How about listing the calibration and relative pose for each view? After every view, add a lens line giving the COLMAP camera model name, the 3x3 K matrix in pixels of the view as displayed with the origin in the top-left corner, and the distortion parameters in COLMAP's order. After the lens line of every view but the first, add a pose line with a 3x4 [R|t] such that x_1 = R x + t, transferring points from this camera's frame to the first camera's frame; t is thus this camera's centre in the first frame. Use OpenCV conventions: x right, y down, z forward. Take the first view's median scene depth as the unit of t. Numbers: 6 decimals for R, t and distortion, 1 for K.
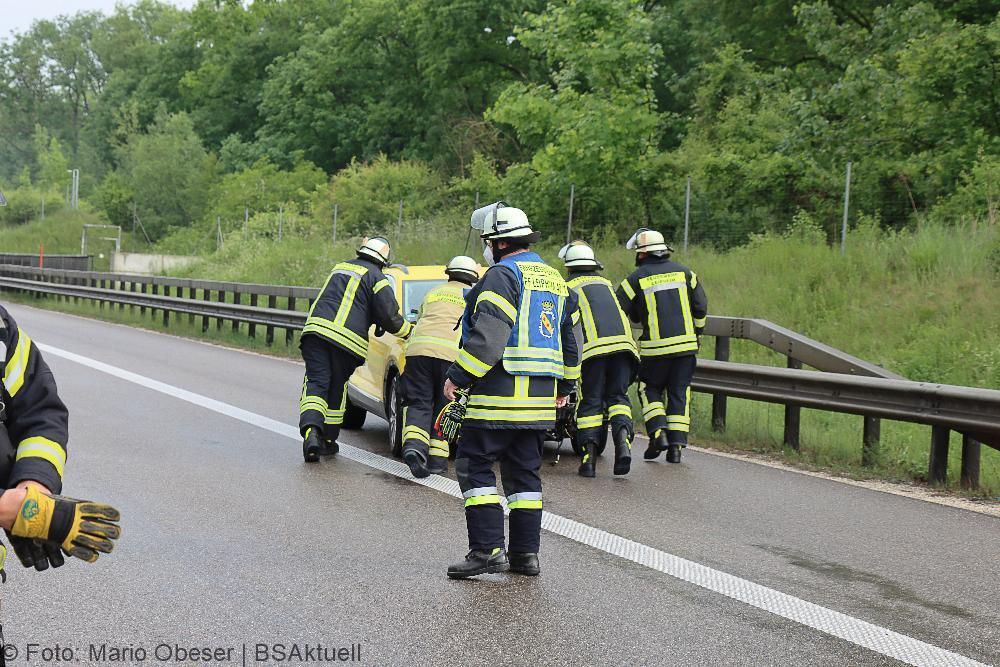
lens RADIAL K [[1895.7, 0, 500.0], [0, 1895.7, 333.5], [0, 0, 1]] dist [0.021774, 1.623872]
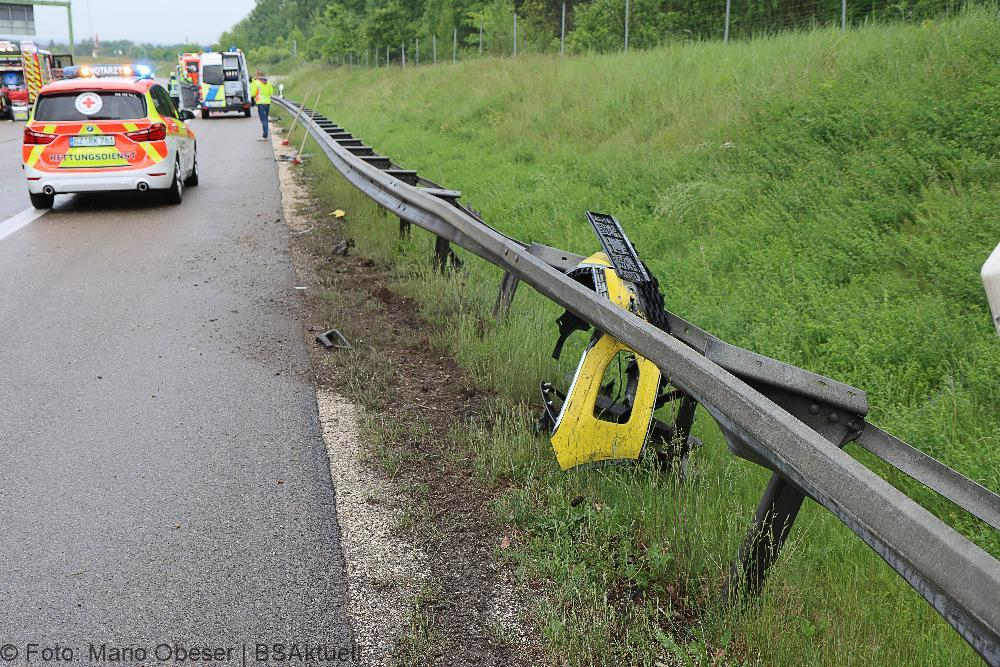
lens RADIAL K [[1410.6, 0, 500.0], [0, 1410.6, 333.5], [0, 0, 1]] dist [0.071472, 0.453196]
pose [[0.981913, -0.015068, -0.188730, 0.414340], [0.042944, 0.988573, 0.144497, 0.038661], [0.184396, -0.149989, 0.971340, -0.865536]]
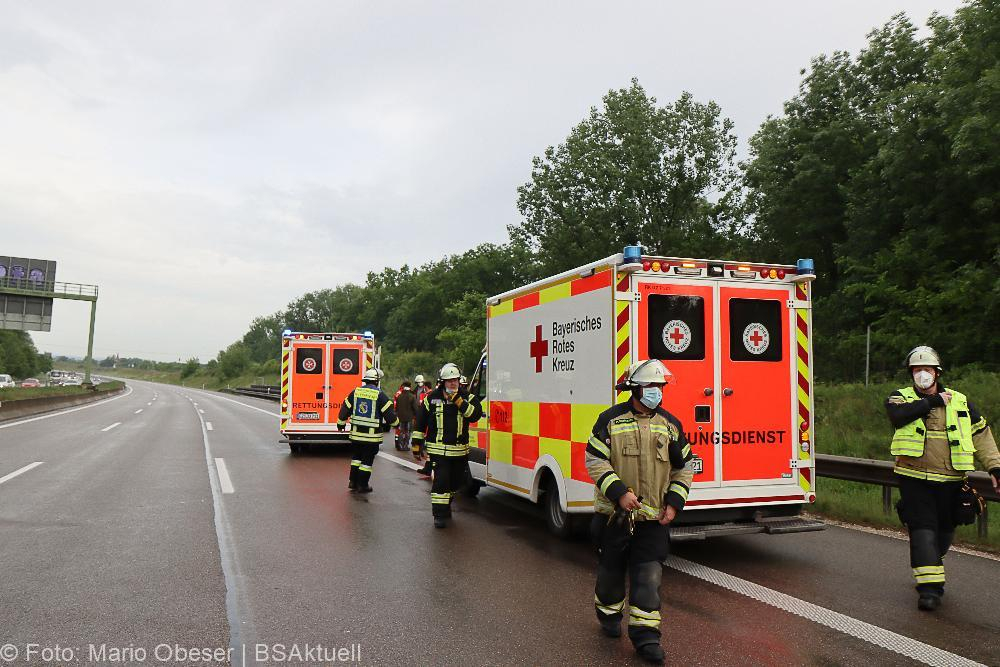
lens RADIAL K [[829.3, 0, 487.9], [0, 829.3, 337.8], [0, 0, 1]] dist [-0.084255, 0.085840]
pose [[0.999604, -0.007250, -0.027175, 0.044365], [0.004534, 0.995106, -0.098706, 0.004506], [0.027758, 0.098543, 0.994746, -0.108143]]
